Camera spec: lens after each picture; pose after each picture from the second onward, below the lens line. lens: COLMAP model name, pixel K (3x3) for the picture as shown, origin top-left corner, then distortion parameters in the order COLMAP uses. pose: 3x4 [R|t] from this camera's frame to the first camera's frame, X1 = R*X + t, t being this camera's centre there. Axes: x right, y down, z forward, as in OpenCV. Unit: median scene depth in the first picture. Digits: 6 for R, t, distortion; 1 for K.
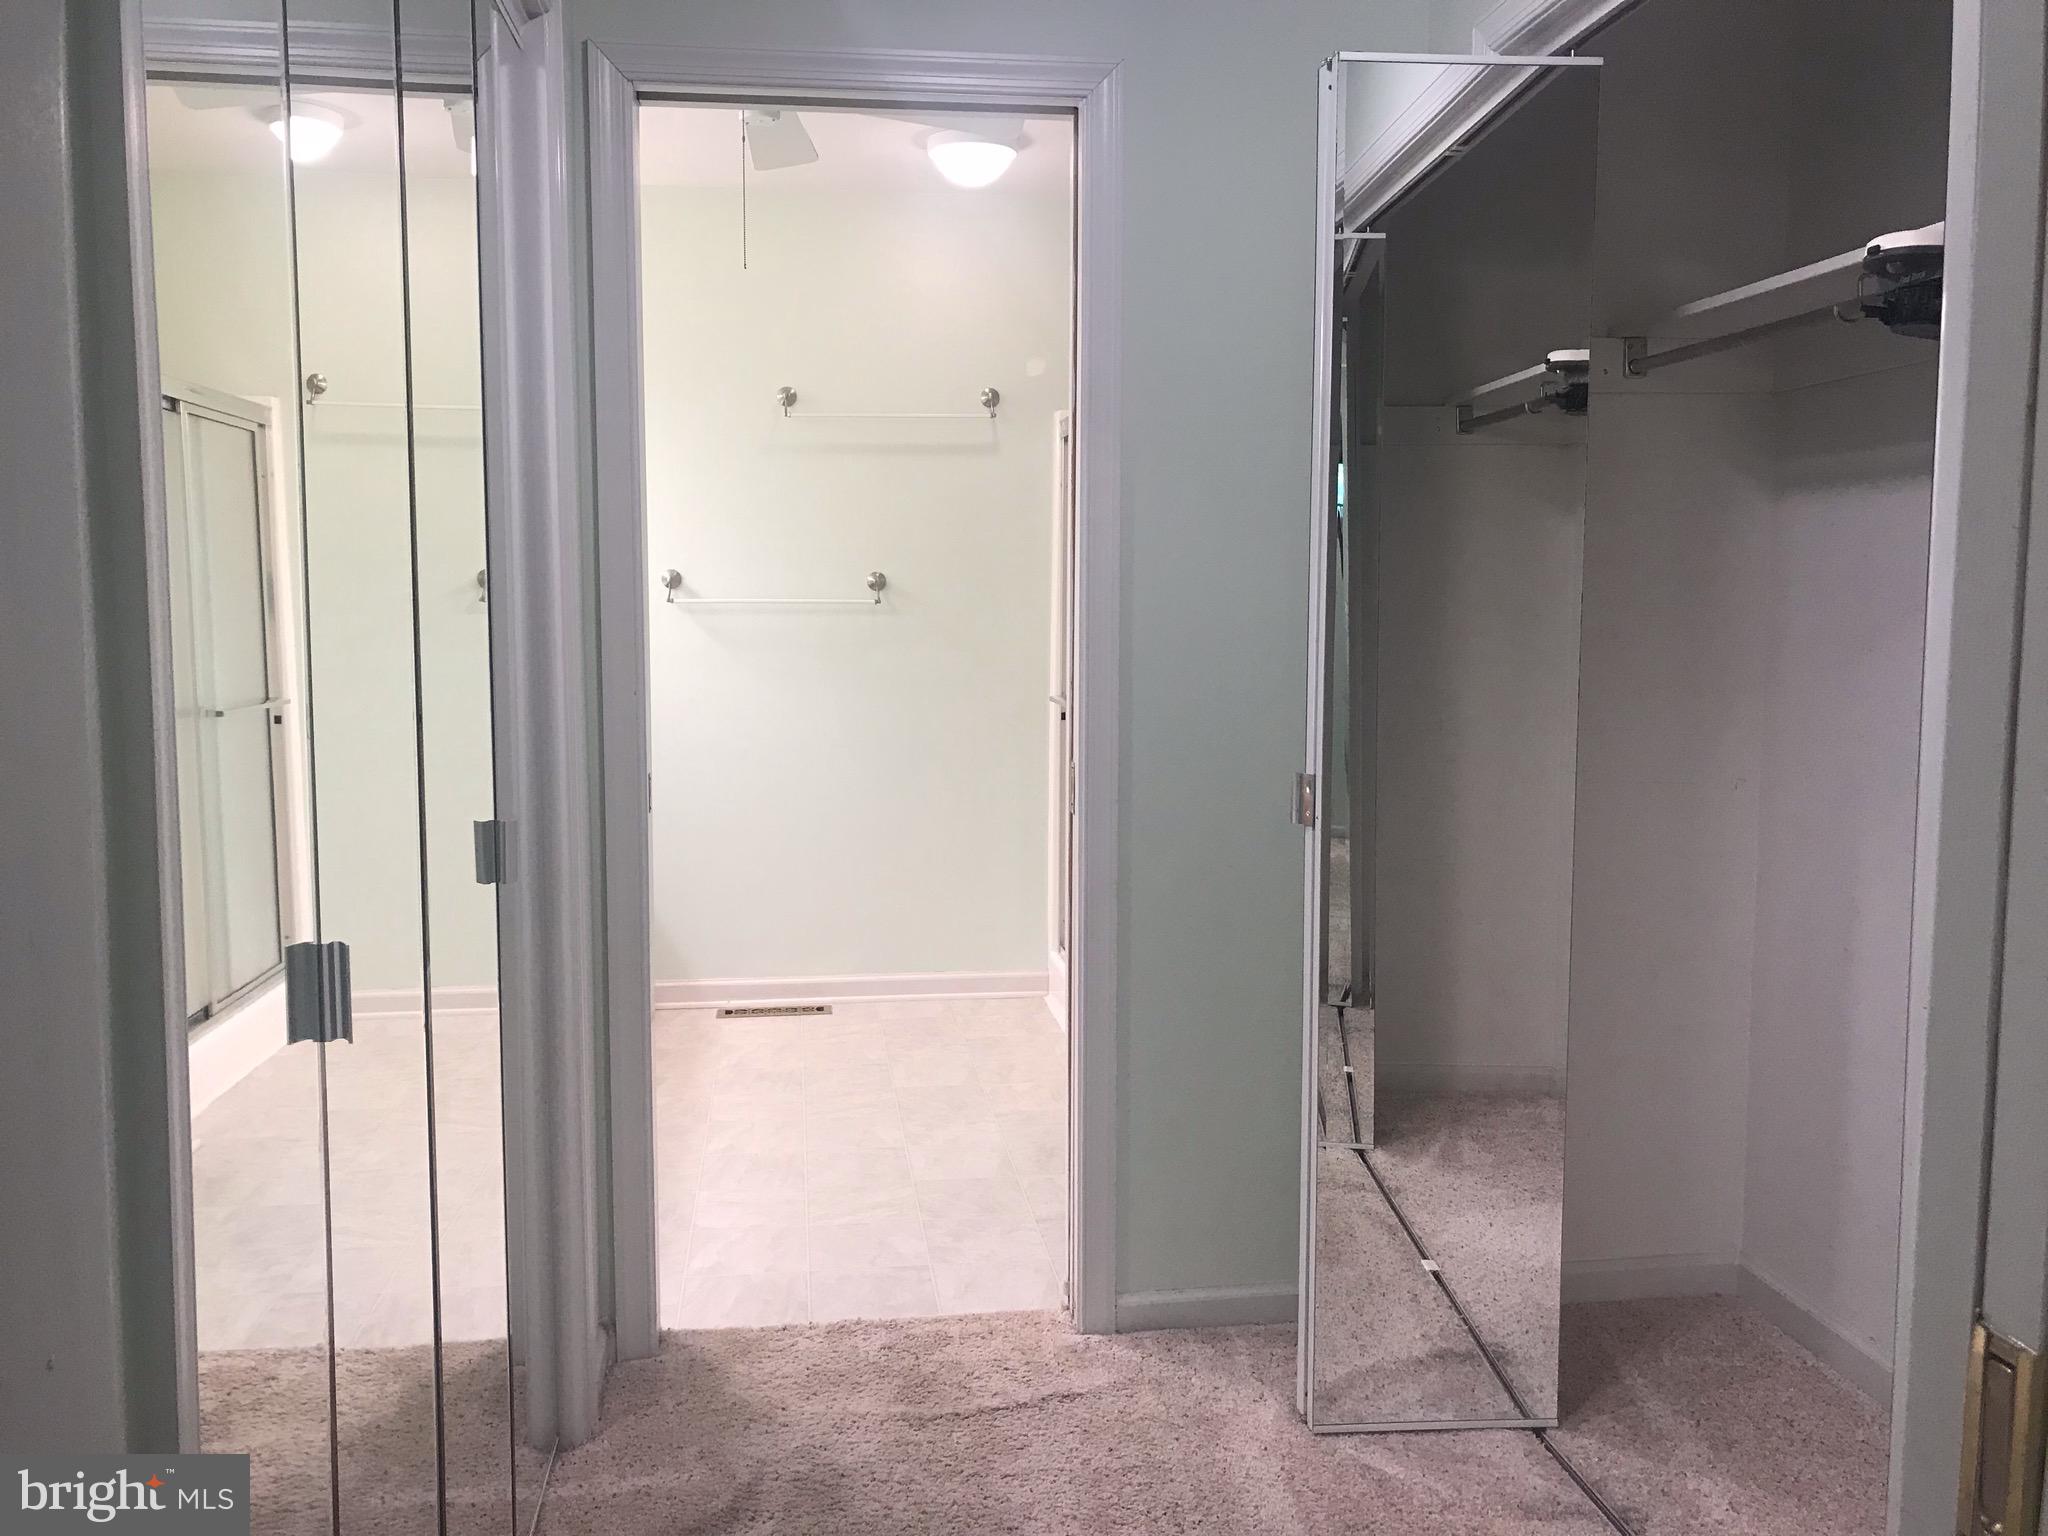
lens RADIAL K [[1668.5, 0, 1023.5], [0, 1668.5, 767.5], [0, 0, 1]] dist [0.031085, -0.000345]
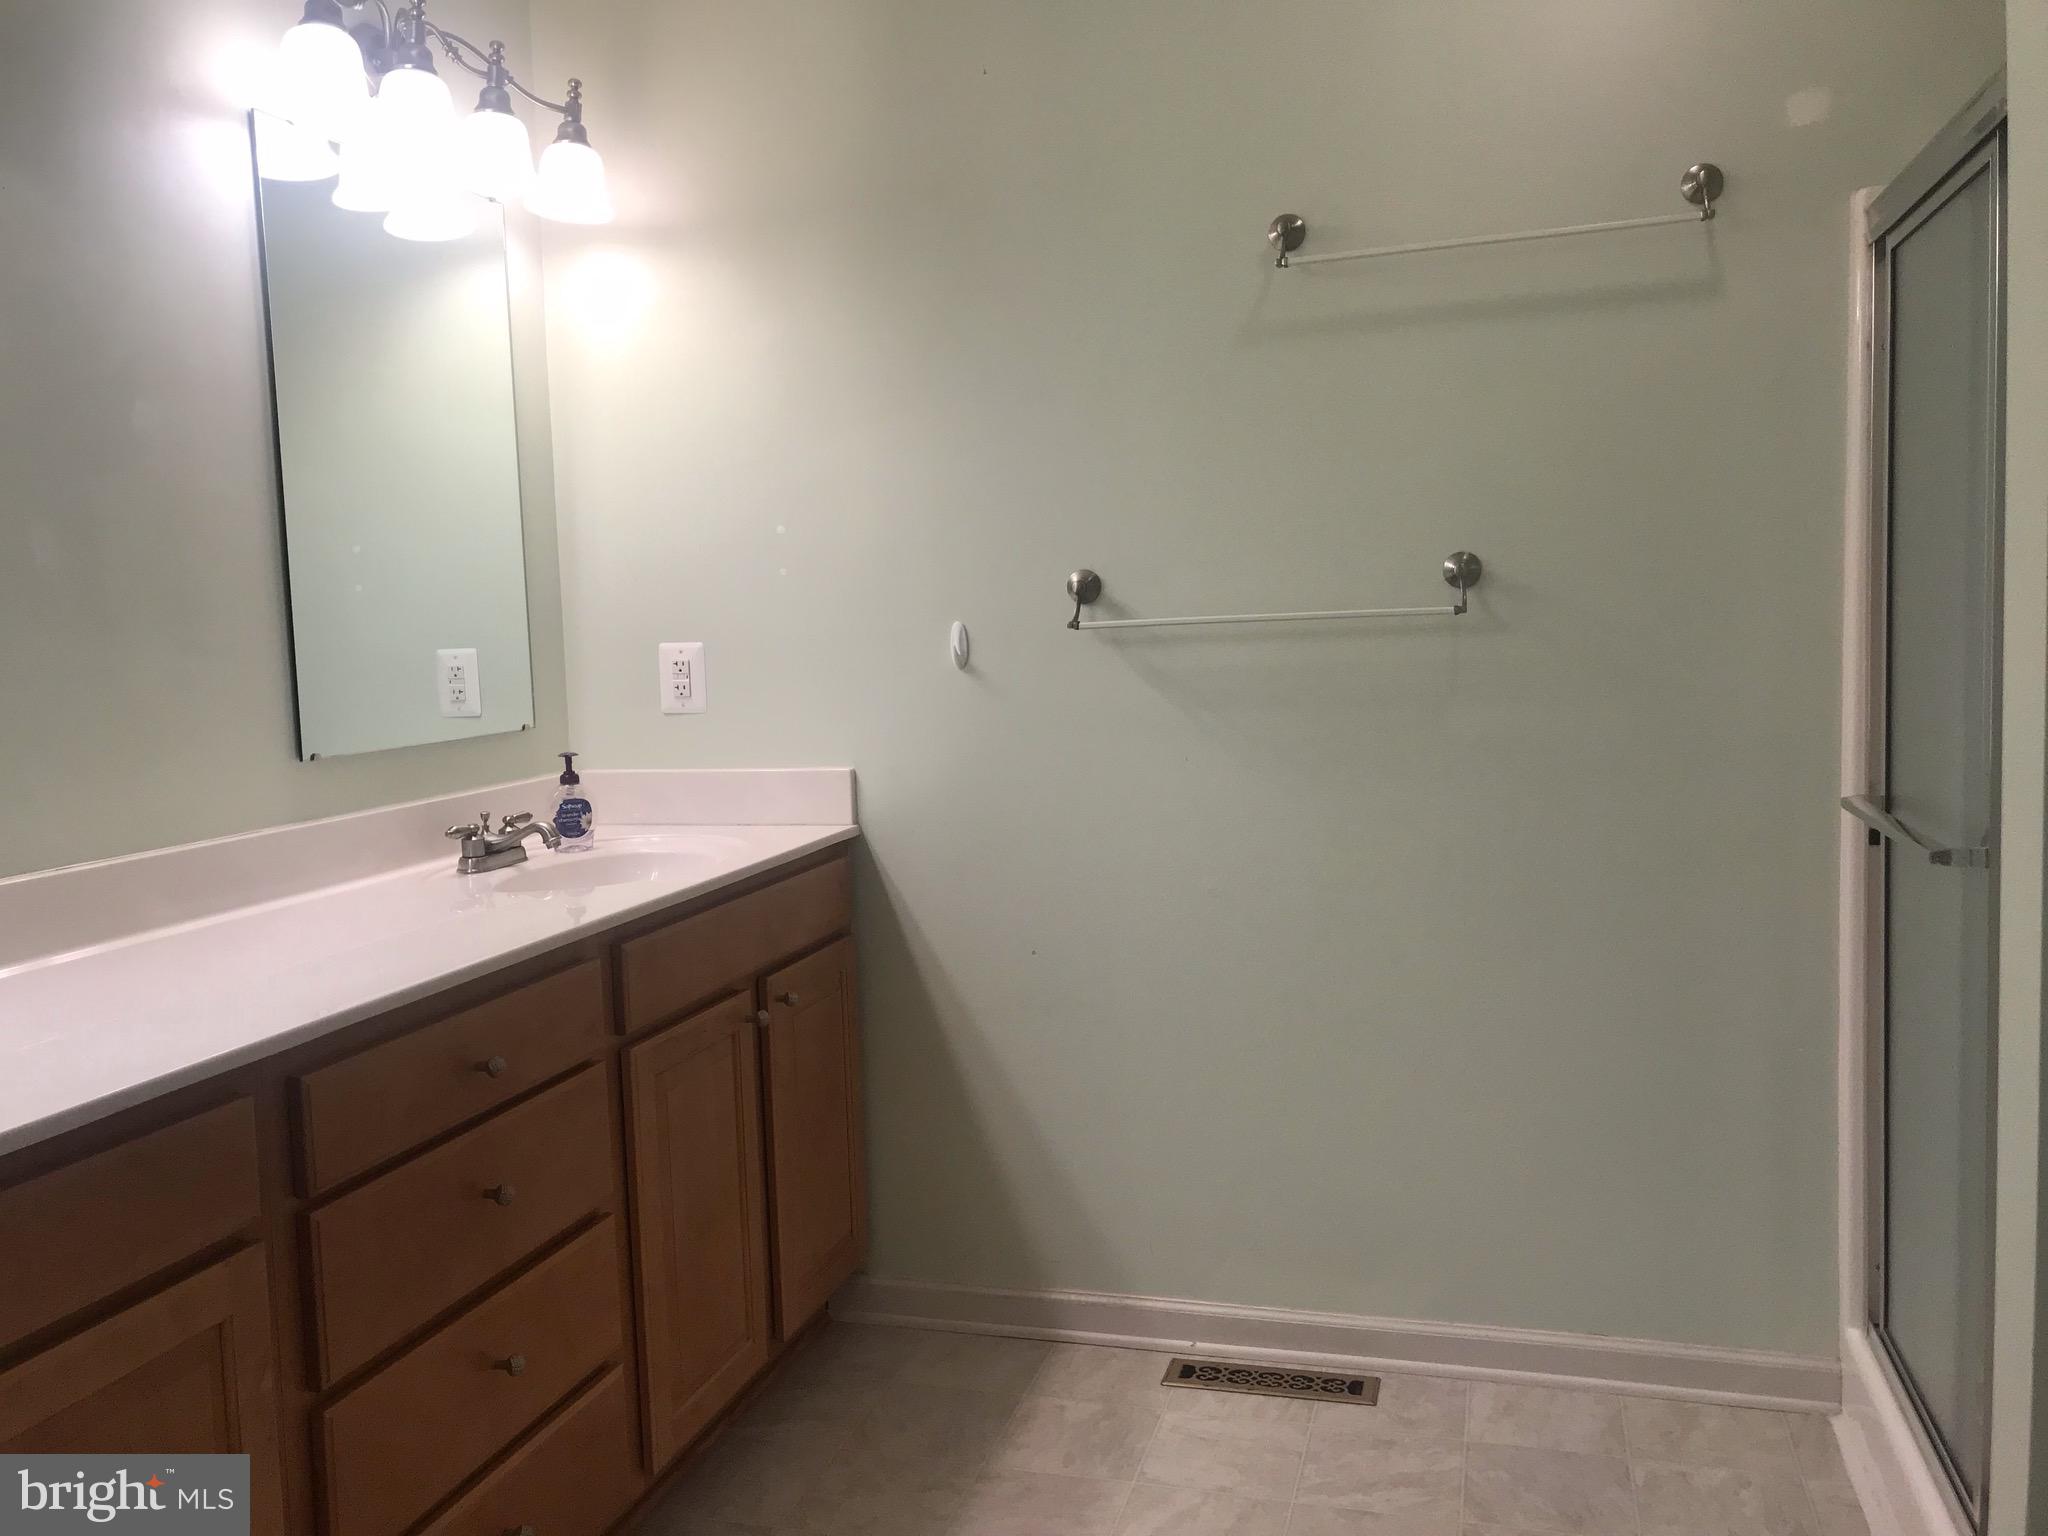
lens RADIAL K [[1668.5, 0, 1012.4], [0, 1668.5, 769.5], [0, 0, 1]] dist [0.031085, -0.000345]
pose [[0.908054, -0.003614, -0.418838, 0.002432], [0.002777, 0.999993, -0.002608, -0.049064], [0.418844, 0.001205, 0.908057, 0.474022]]
